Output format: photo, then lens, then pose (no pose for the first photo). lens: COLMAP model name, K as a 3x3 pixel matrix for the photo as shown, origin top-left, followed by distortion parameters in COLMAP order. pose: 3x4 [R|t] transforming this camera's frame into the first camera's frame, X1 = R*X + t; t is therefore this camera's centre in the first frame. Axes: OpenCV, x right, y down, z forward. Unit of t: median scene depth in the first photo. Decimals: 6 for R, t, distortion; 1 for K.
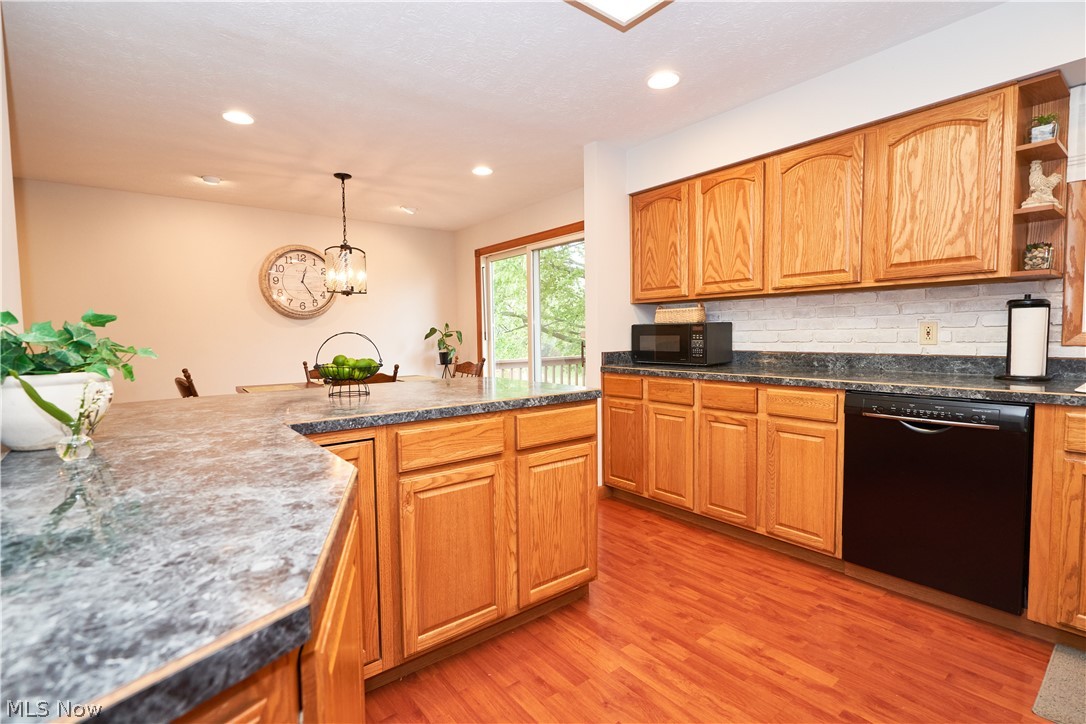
lens RADIAL K [[504.1, 0, 544.2], [0, 504.1, 363.5], [0, 0, 1]] dist [-0.001581, 0.000080]
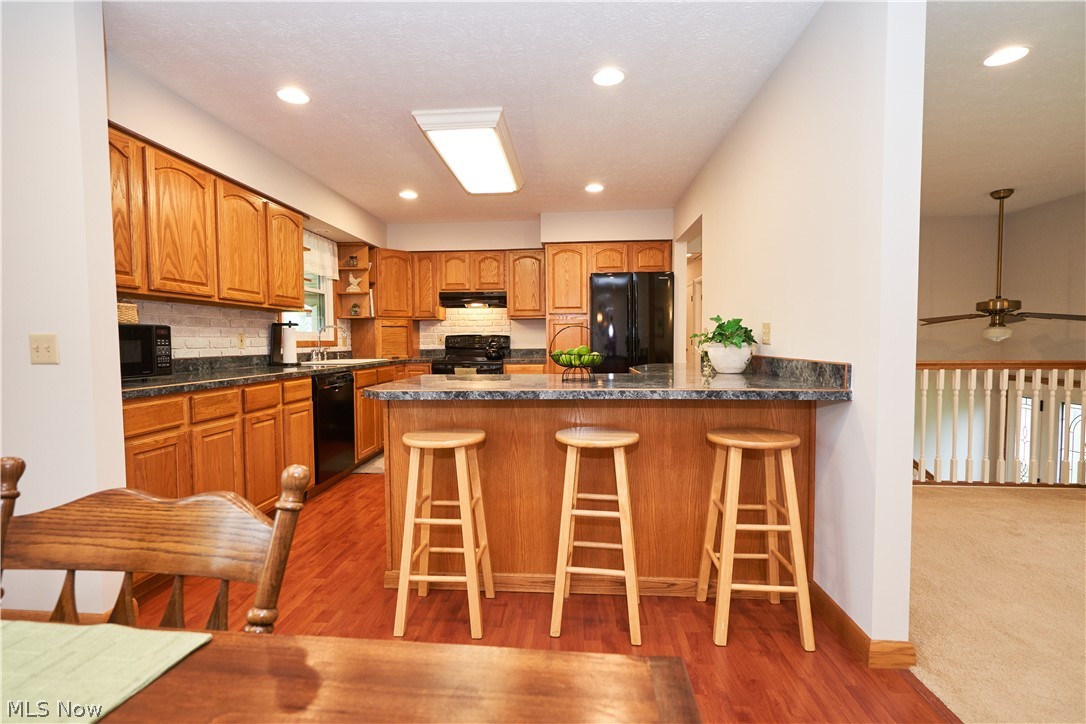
lens RADIAL K [[504.1, 0, 540.0], [0, 504.1, 364.7], [0, 0, 1]] dist [-0.001581, 0.000080]
pose [[-0.731463, -0.013317, 0.681752, -0.774072], [0.058719, 0.994865, 0.082434, -0.053690], [-0.679349, 0.100329, -0.726925, 1.314643]]
